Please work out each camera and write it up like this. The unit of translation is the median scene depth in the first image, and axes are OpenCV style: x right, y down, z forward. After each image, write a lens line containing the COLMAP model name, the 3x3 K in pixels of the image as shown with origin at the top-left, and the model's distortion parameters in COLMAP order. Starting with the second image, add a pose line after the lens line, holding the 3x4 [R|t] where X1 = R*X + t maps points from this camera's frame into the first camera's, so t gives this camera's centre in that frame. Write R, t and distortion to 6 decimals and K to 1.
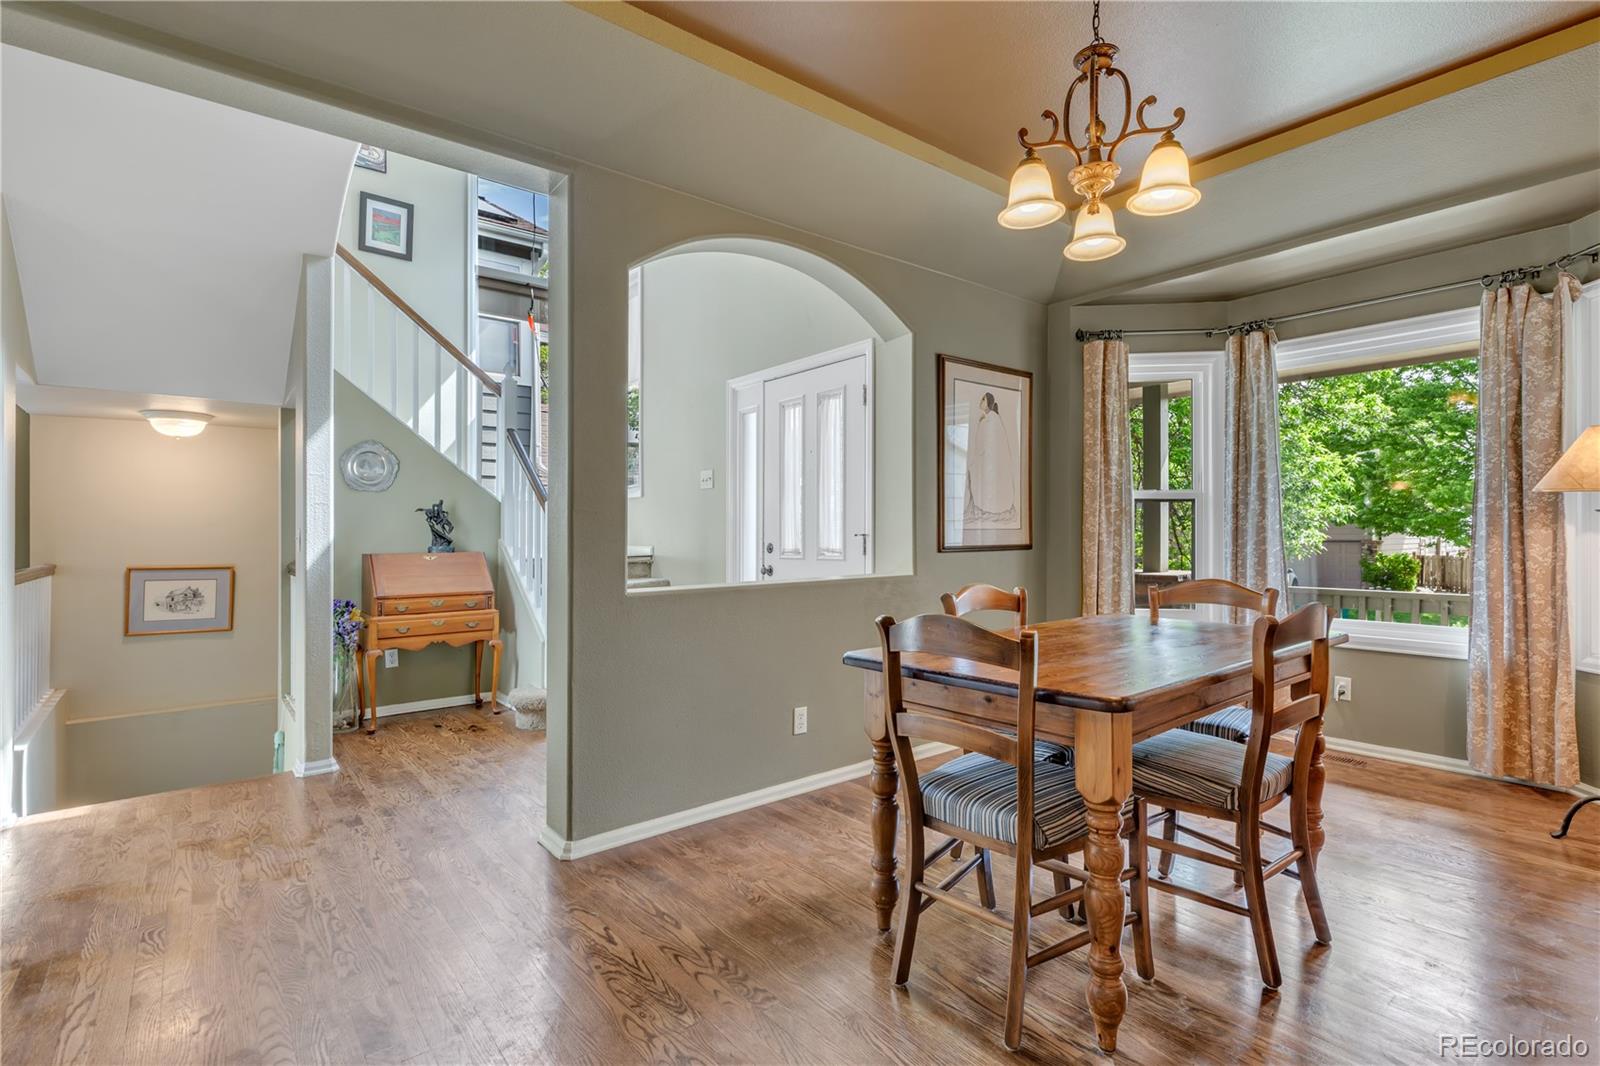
lens RADIAL K [[756.5, 0, 802.3], [0, 756.5, 524.5], [0, 0, 1]] dist [0.002383, 0.000827]
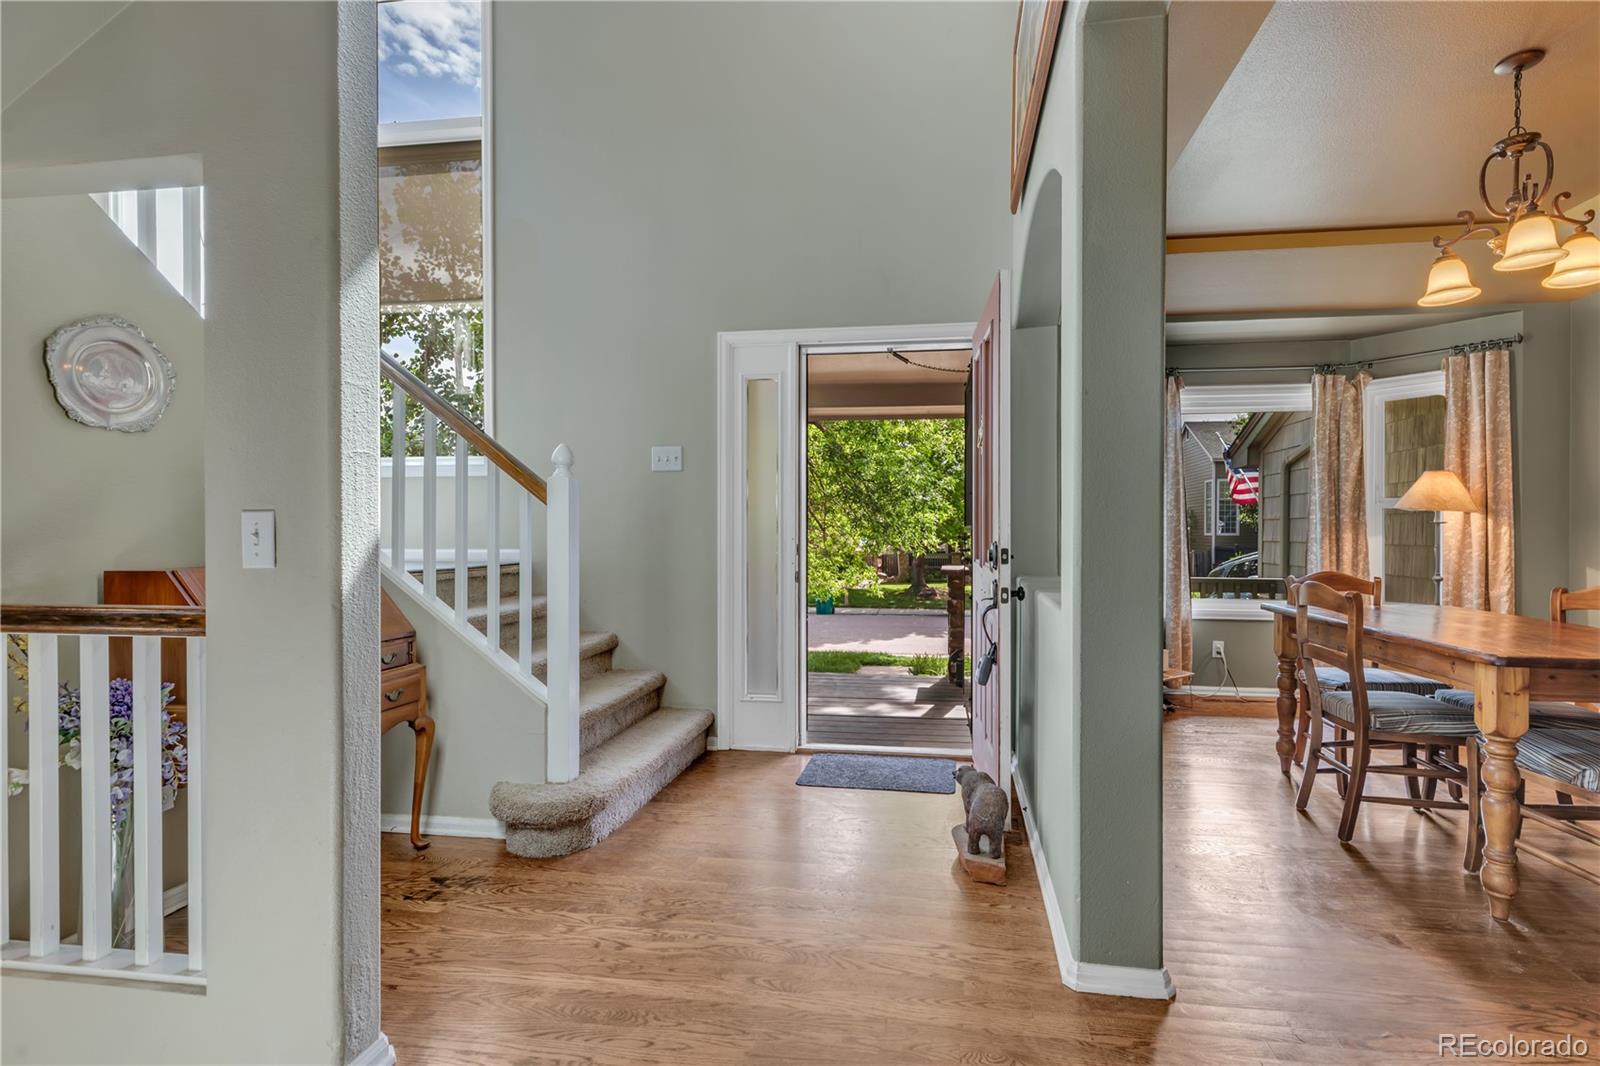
lens RADIAL K [[740.5, 0, 845.7], [0, 740.5, 535.3], [0, 0, 1]] dist [0.002275, 0.000163]
pose [[0.734701, 0.005387, 0.678370, -0.786947], [-0.015379, 0.999844, 0.008717, 0.011879], [-0.678217, -0.016837, 0.734669, 0.554506]]
